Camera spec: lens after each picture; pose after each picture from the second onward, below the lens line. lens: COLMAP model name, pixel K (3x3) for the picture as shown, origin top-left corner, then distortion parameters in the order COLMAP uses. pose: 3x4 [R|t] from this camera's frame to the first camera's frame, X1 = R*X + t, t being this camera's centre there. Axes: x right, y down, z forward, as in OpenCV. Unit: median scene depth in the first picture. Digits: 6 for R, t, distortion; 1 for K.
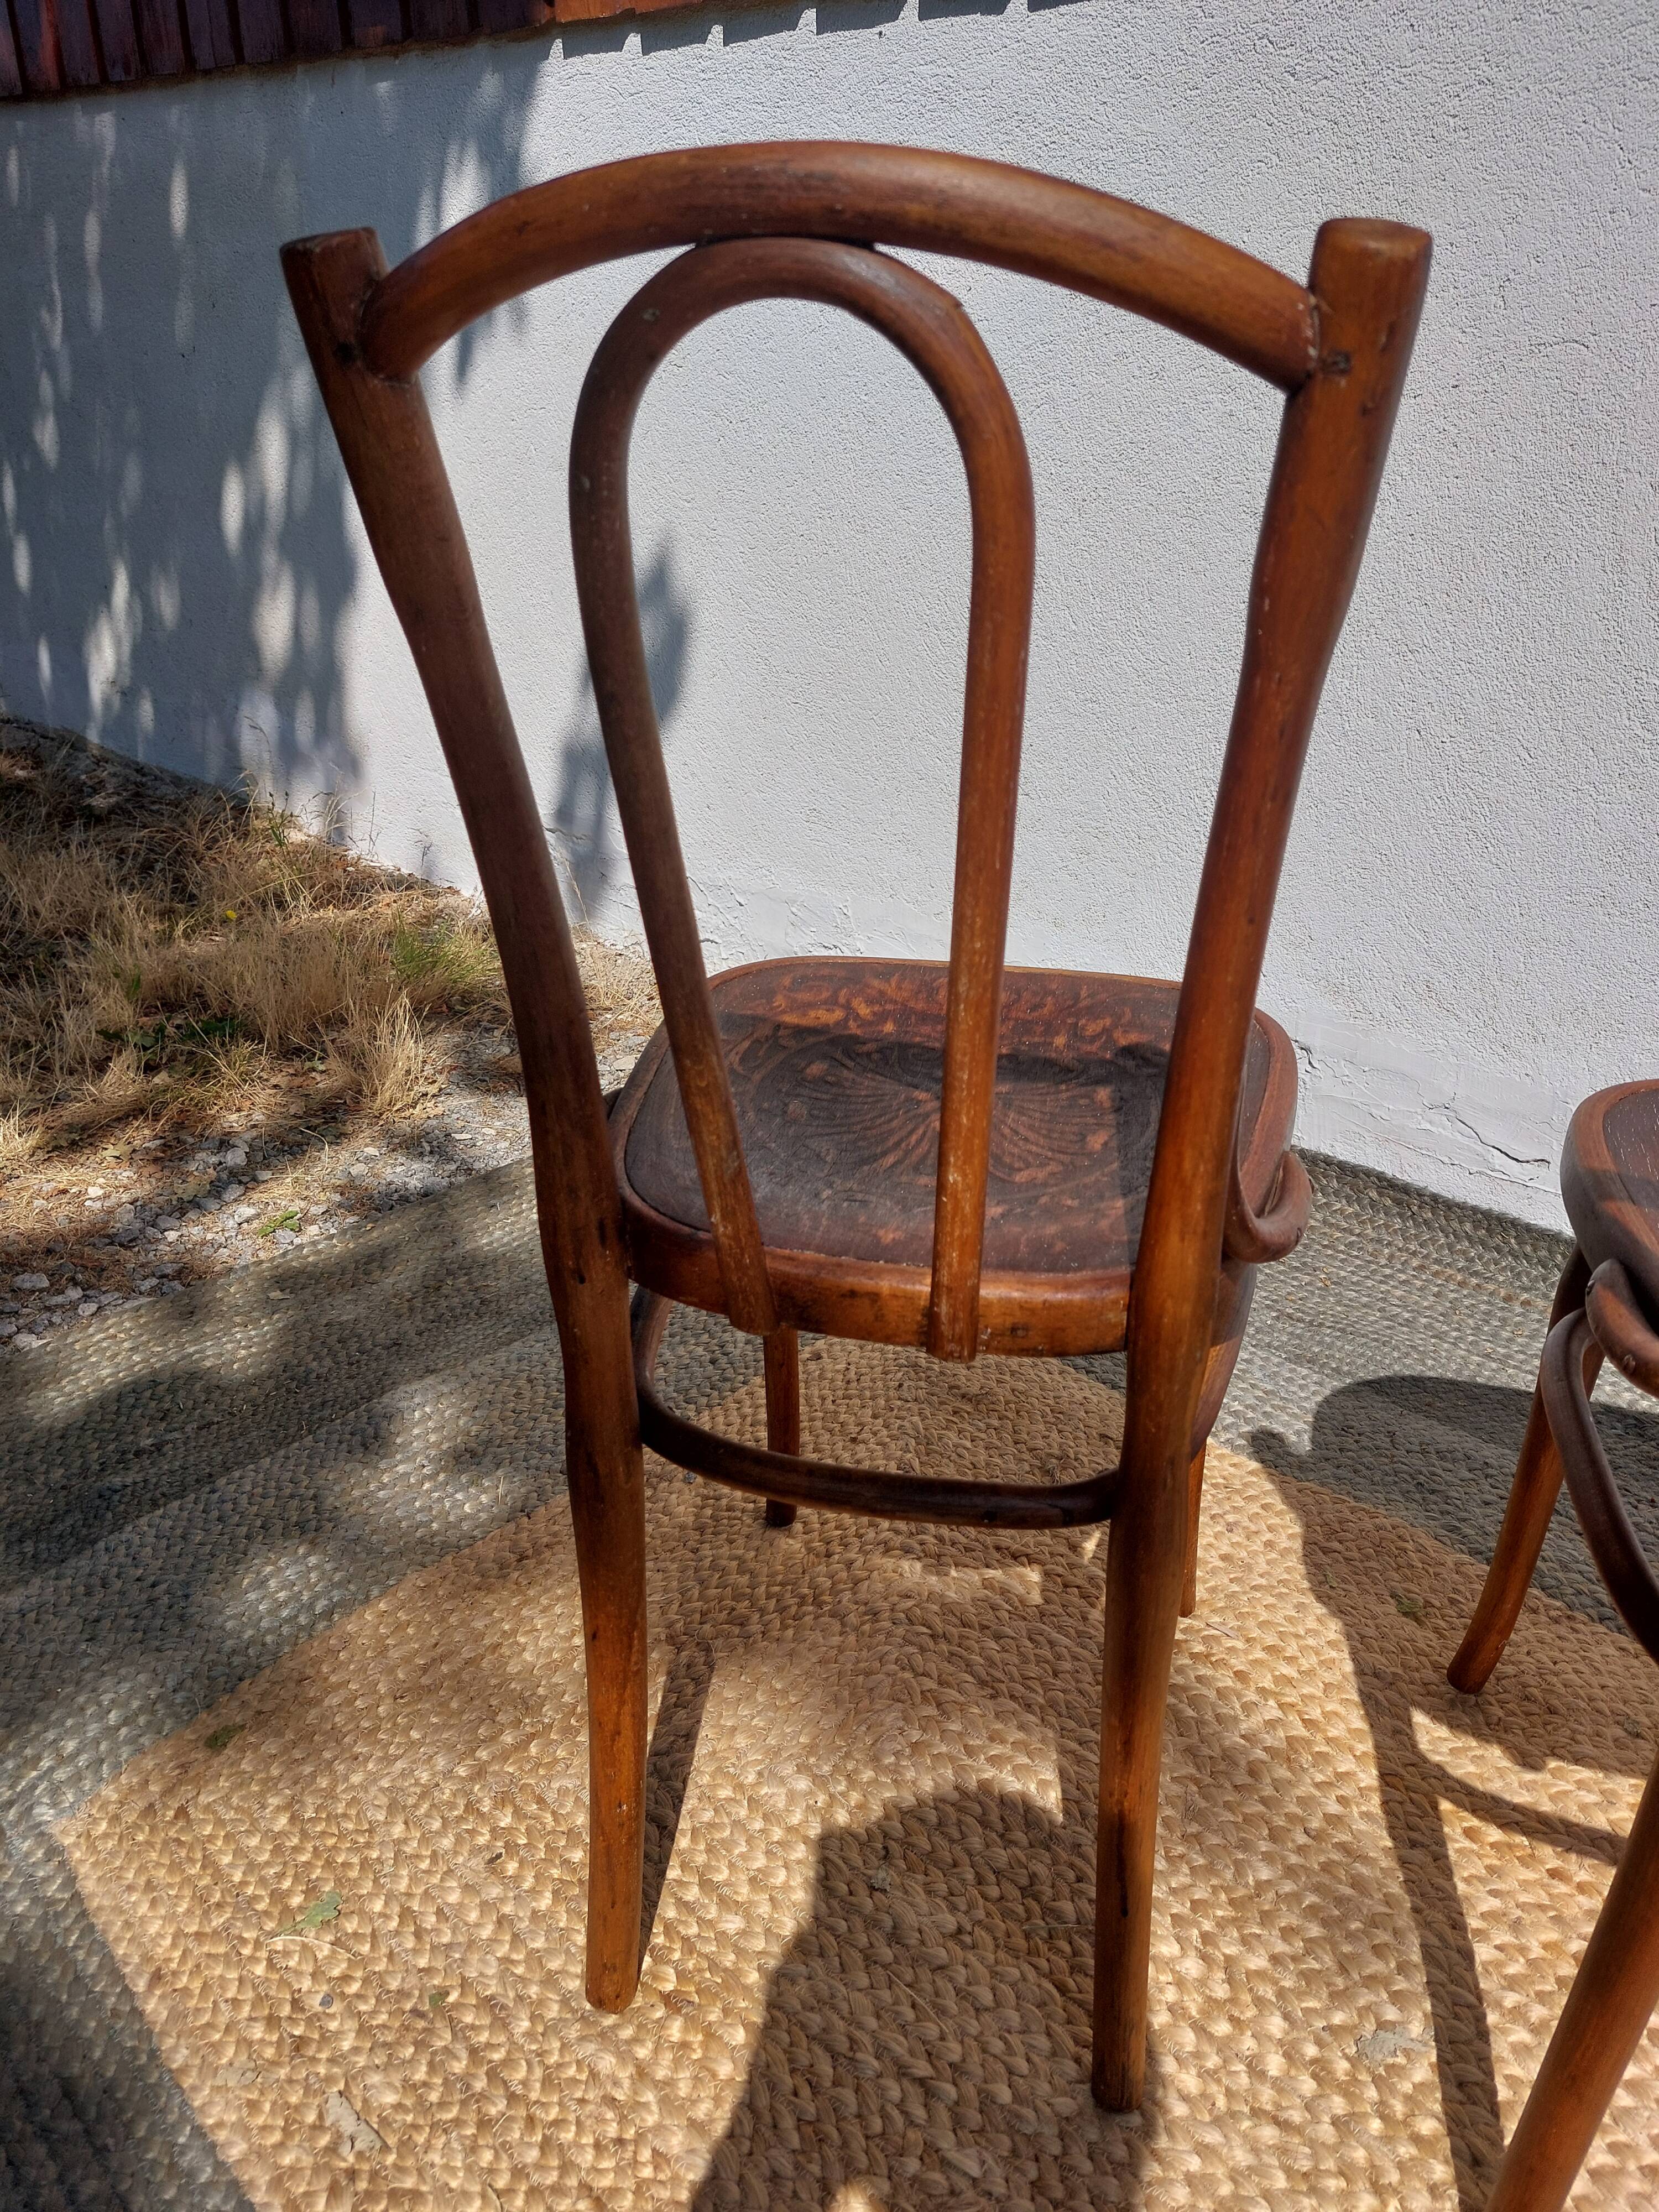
lens RADIAL K [[1623.8, 0, 847.6], [0, 1623.8, 1109.9], [0, 0, 1]] dist [0.056552, -0.060086]
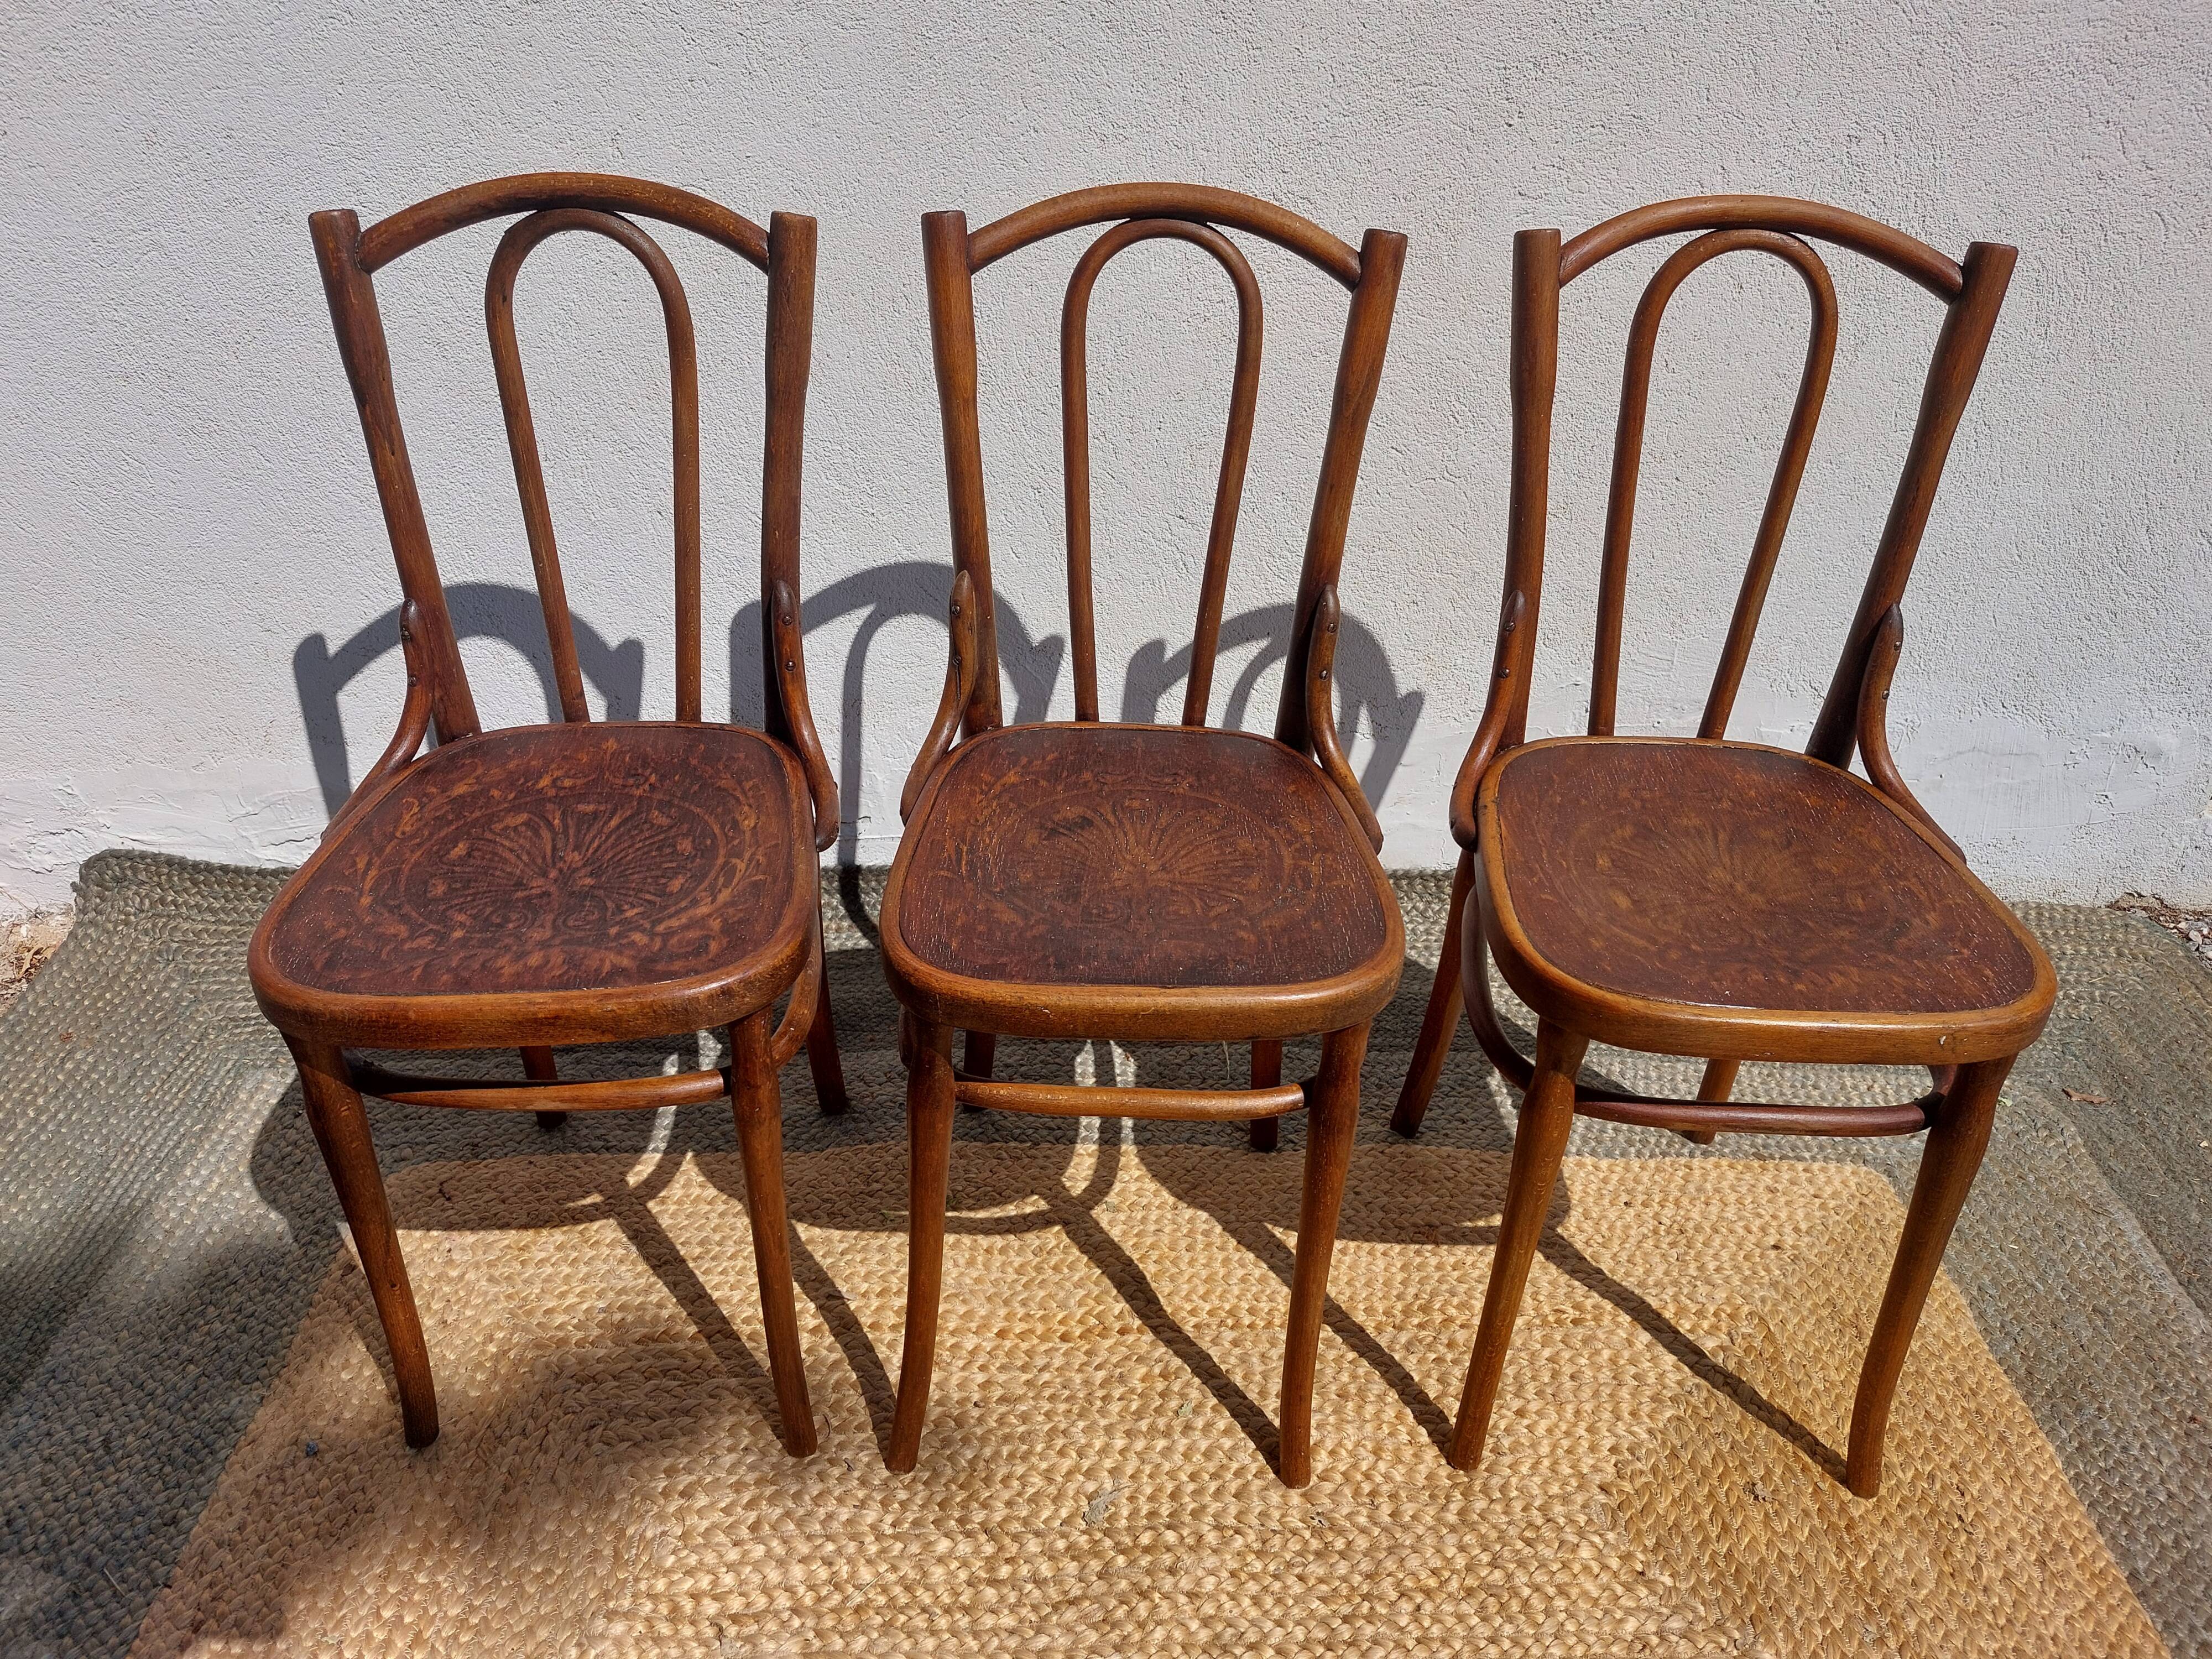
lens RADIAL K [[1623.8, 0, 1097.9], [0, 1623.8, 823.9], [0, 0, 1]] dist [0.056552, -0.060086]
pose [[0.721991, -0.363290, 0.588854, -0.246416], [0.297906, 0.931359, 0.209337, -0.237427], [-0.624485, 0.024284, 0.780659, -0.107003]]
